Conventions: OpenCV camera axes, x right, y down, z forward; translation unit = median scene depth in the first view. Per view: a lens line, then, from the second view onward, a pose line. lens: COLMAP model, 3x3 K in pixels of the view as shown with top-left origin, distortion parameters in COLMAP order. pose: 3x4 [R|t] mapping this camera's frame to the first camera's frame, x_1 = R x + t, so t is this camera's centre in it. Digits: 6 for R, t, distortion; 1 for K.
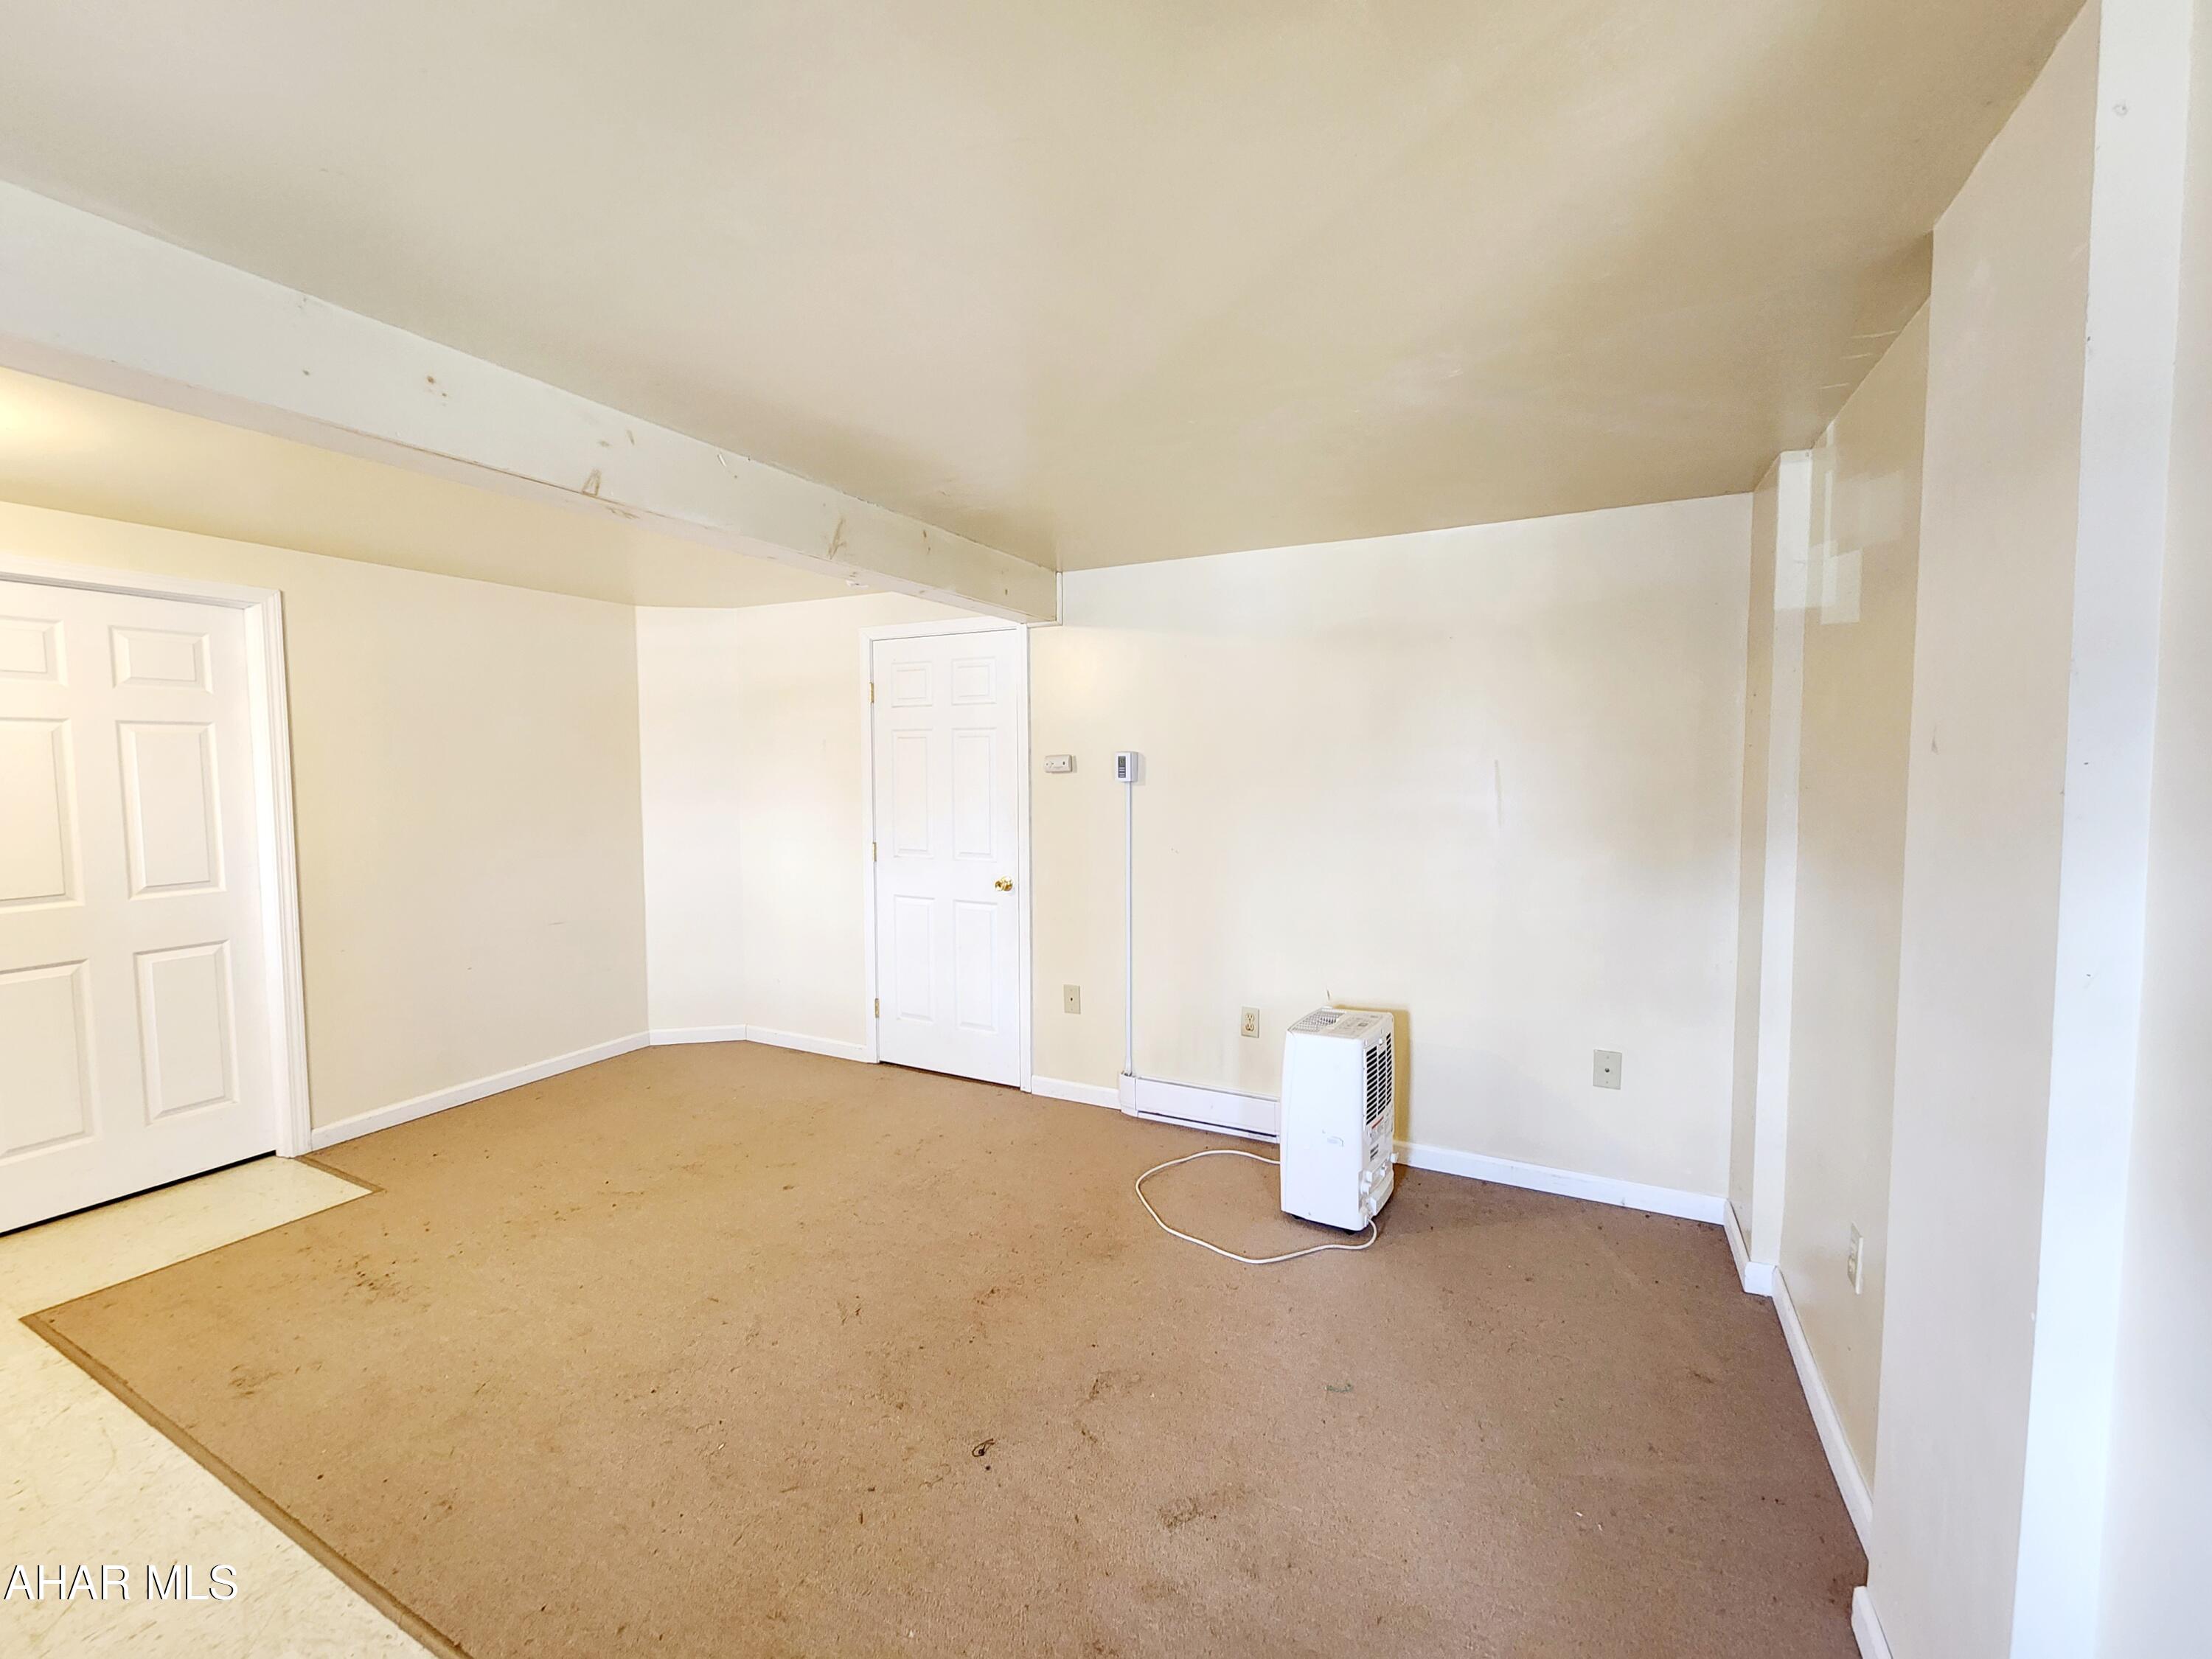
lens RADIAL K [[895.4, 0, 1099.1], [0, 895.4, 823.5], [0, 0, 1]] dist [-0.000471, -0.000636]
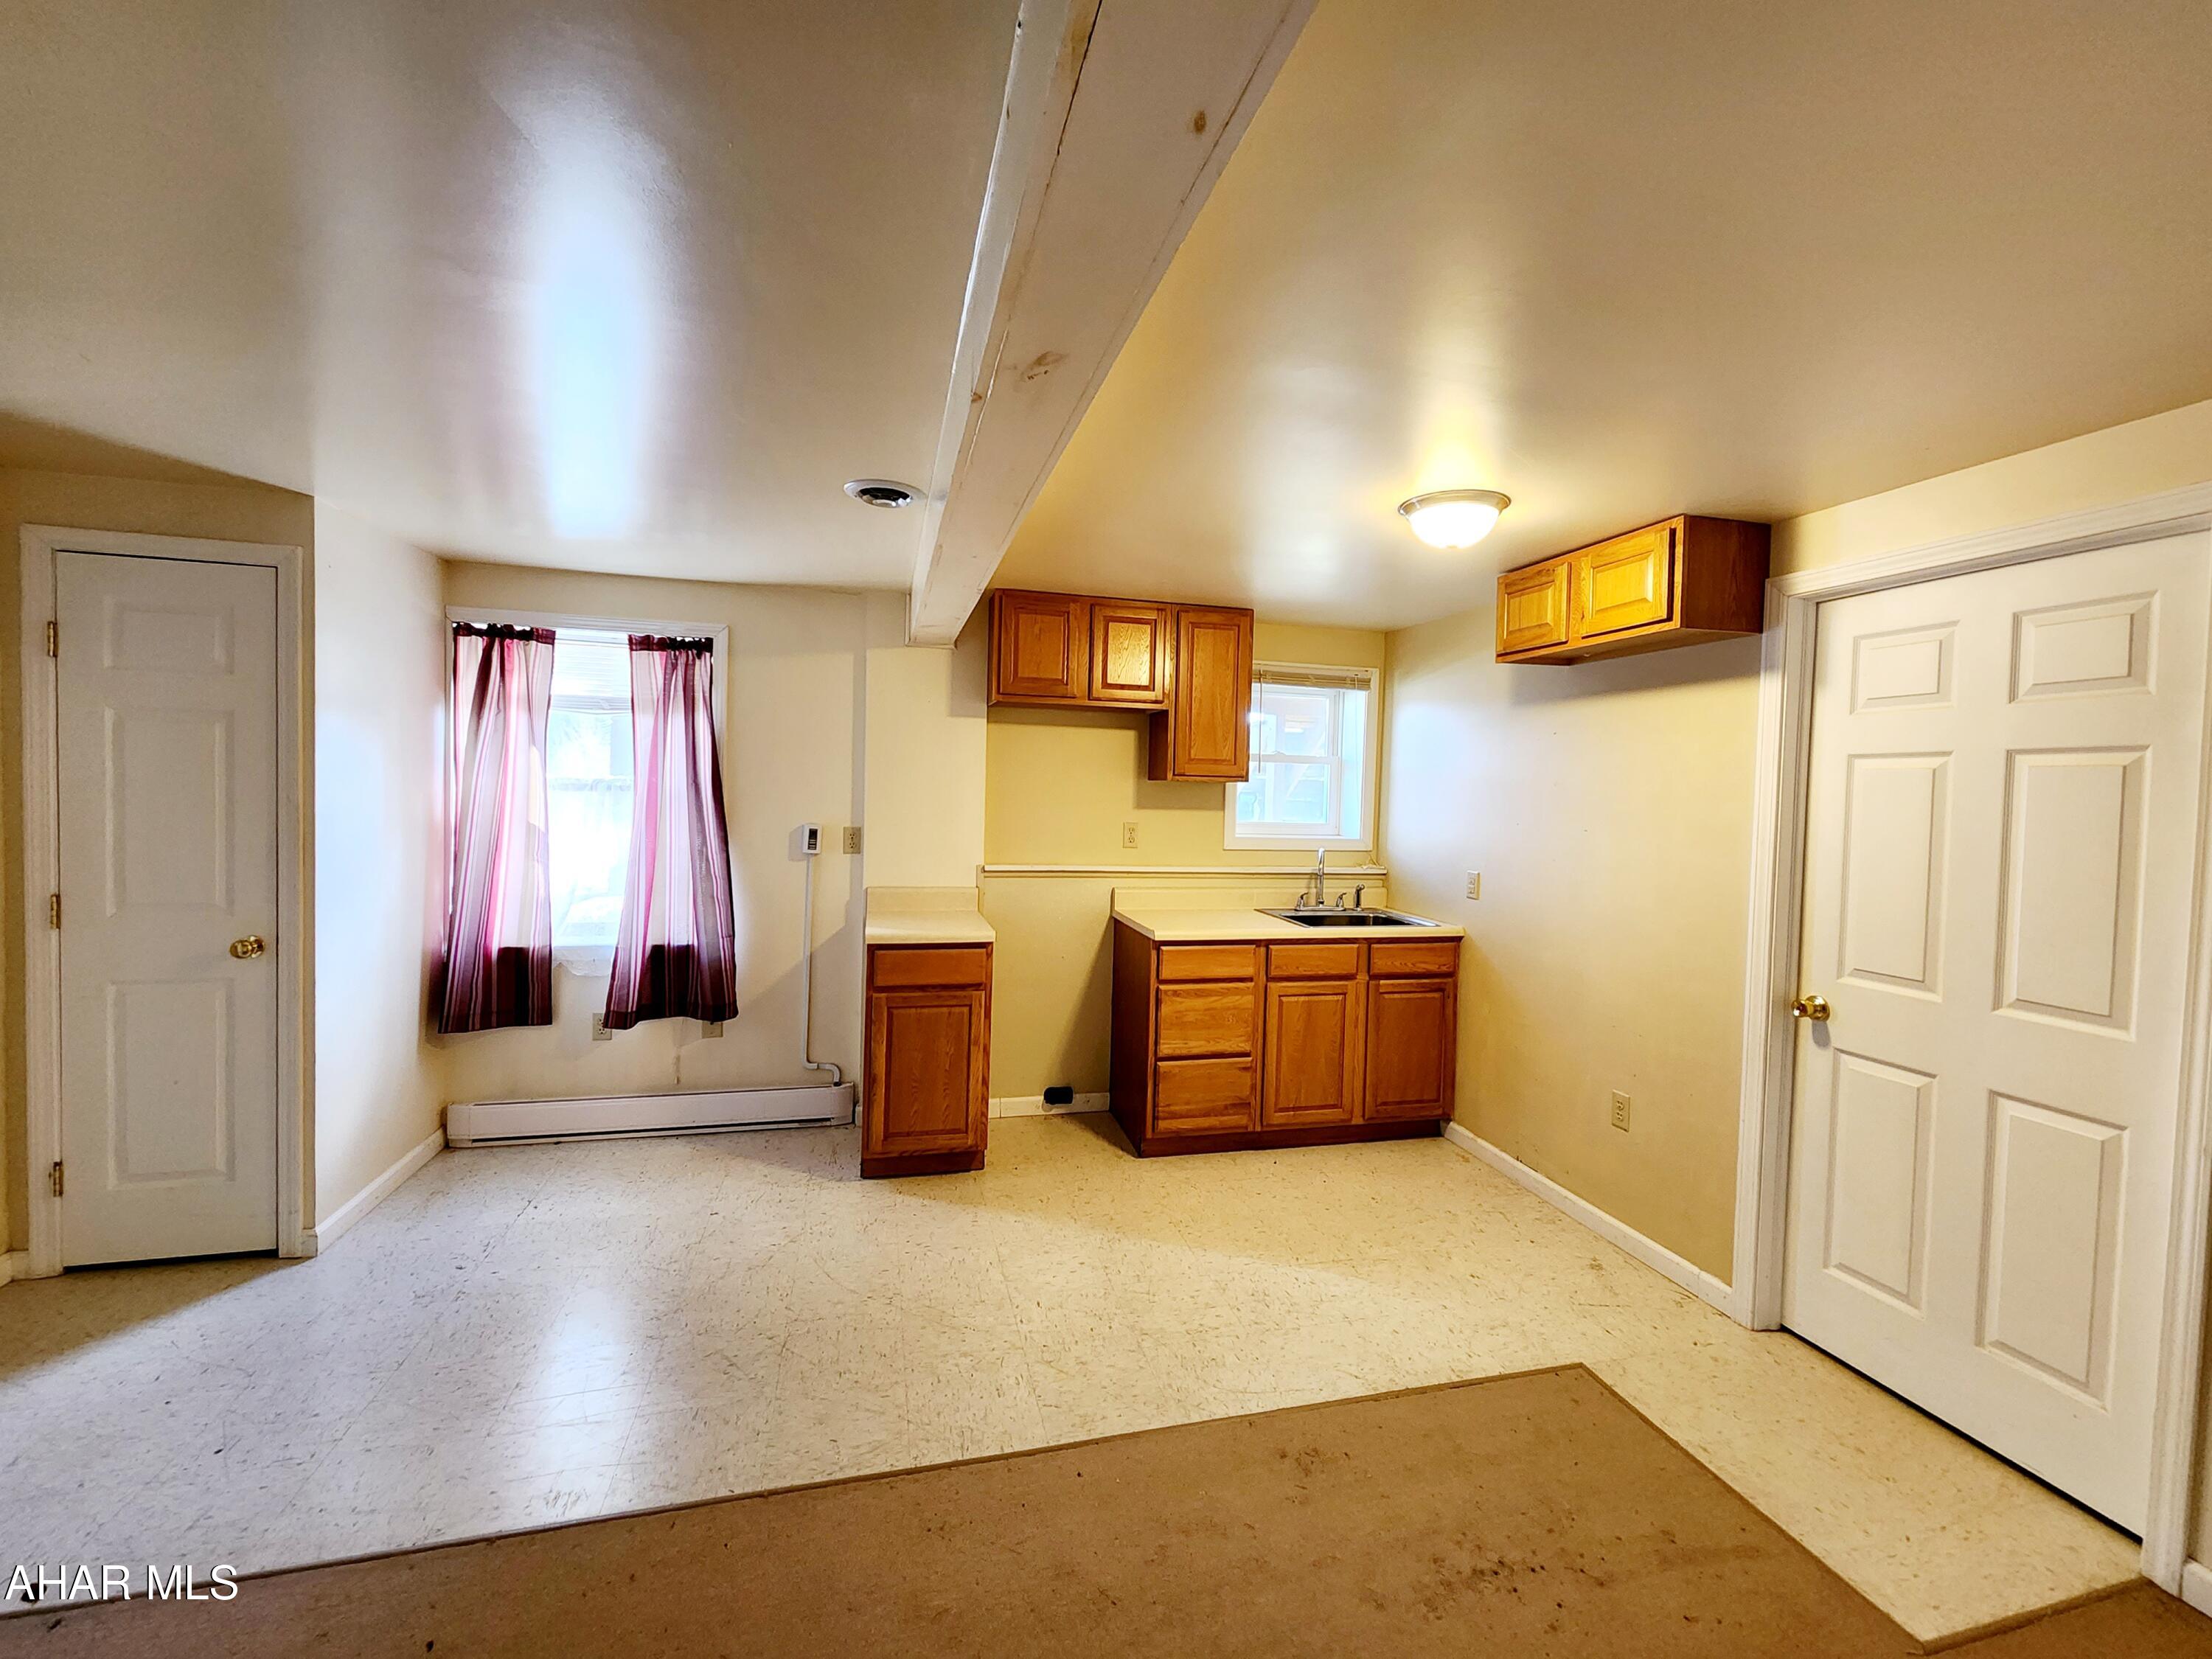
lens RADIAL K [[895.4, 0, 1097.5], [0, 895.4, 817.8], [0, 0, 1]] dist [-0.000471, -0.000636]
pose [[-0.761359, 0.018936, -0.648054, -0.125145], [-0.049031, 0.995029, 0.086678, -0.088463], [0.646474, 0.097768, -0.756646, 1.071169]]
